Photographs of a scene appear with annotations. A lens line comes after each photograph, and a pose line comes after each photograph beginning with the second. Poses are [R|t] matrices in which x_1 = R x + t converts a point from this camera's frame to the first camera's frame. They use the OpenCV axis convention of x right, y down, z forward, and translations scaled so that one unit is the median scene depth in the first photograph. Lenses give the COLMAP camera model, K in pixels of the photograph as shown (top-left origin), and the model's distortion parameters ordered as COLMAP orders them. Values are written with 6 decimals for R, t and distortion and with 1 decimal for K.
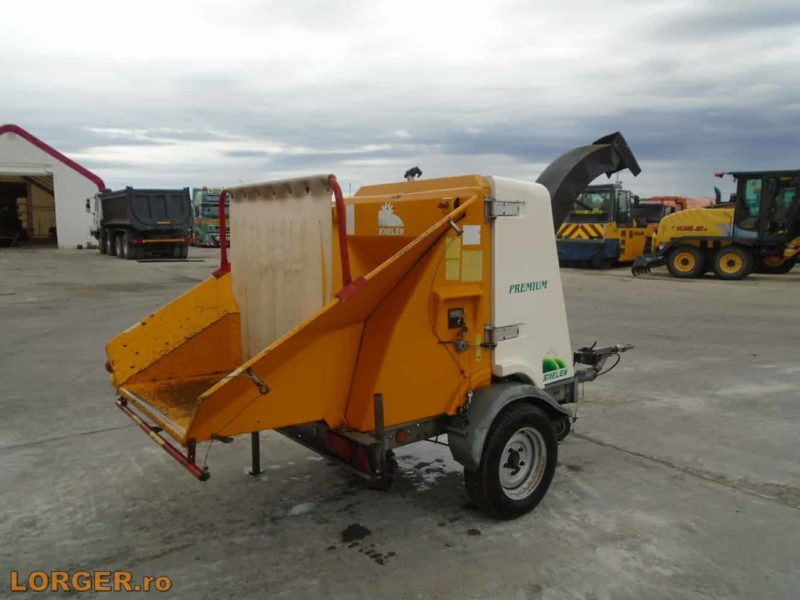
lens RADIAL K [[618.4, 0, 398.3], [0, 618.4, 297.9], [0, 0, 1]] dist [-0.002825, -0.000526]
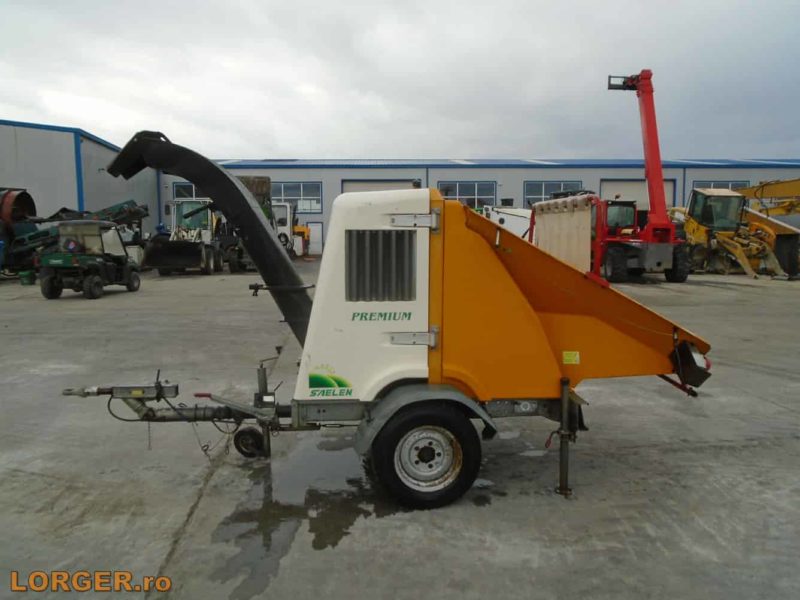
lens RADIAL K [[618.4, 0, 398.3], [0, 618.4, 297.9], [0, 0, 1]] dist [-0.002825, -0.000526]
pose [[-0.842093, -0.053916, 0.536630, -0.541020], [0.069563, 0.975822, 0.207201, -0.237618], [-0.534827, 0.211812, -0.817983, 1.965256]]
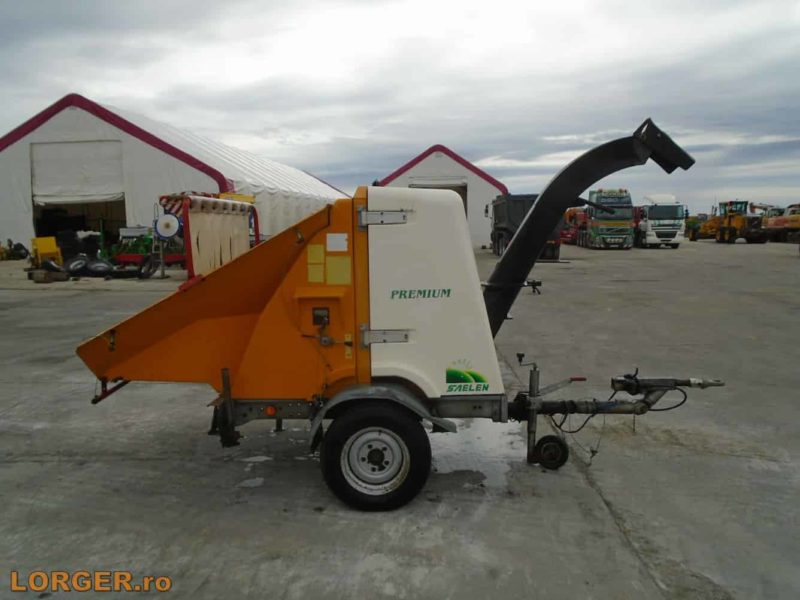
lens RADIAL K [[618.4, 0, 398.3], [0, 618.4, 297.9], [0, 0, 1]] dist [-0.002825, -0.000526]
pose [[0.776615, 0.063889, -0.626728, 0.770086], [-0.065230, 0.997652, 0.020871, -0.028293], [0.626590, 0.024673, 0.778959, 0.179835]]
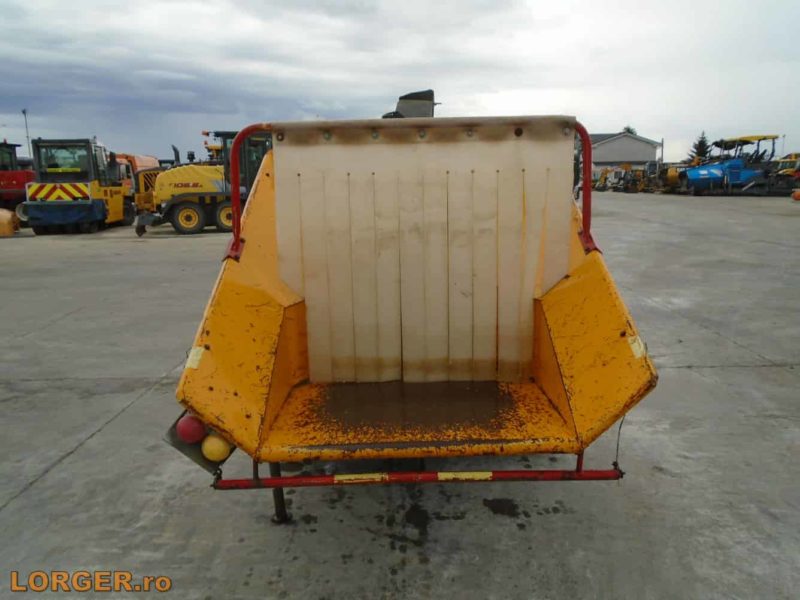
lens RADIAL K [[618.4, 0, 398.3], [0, 618.4, 297.9], [0, 0, 1]] dist [-0.002825, -0.000526]
pose [[0.611729, -0.164727, 0.773727, -0.713940], [0.114391, 0.986219, 0.119527, -0.053121], [-0.782753, 0.015389, 0.622142, 0.454391]]
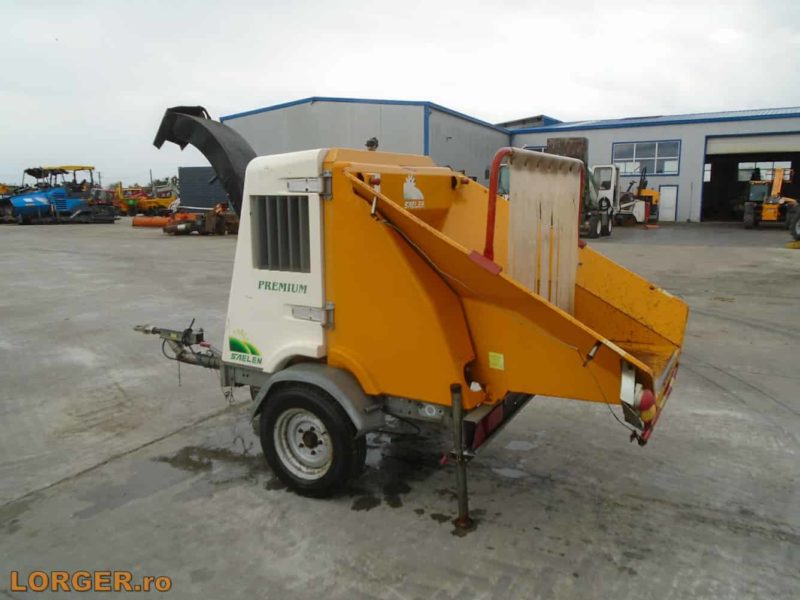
lens RADIAL K [[618.4, 0, 398.3], [0, 618.4, 297.9], [0, 0, 1]] dist [-0.002825, -0.000526]
pose [[-0.393287, -0.147635, 0.907485, -0.901715], [0.113527, 0.971673, 0.207277, -0.166836], [-0.912380, 0.184544, -0.365385, 1.382612]]
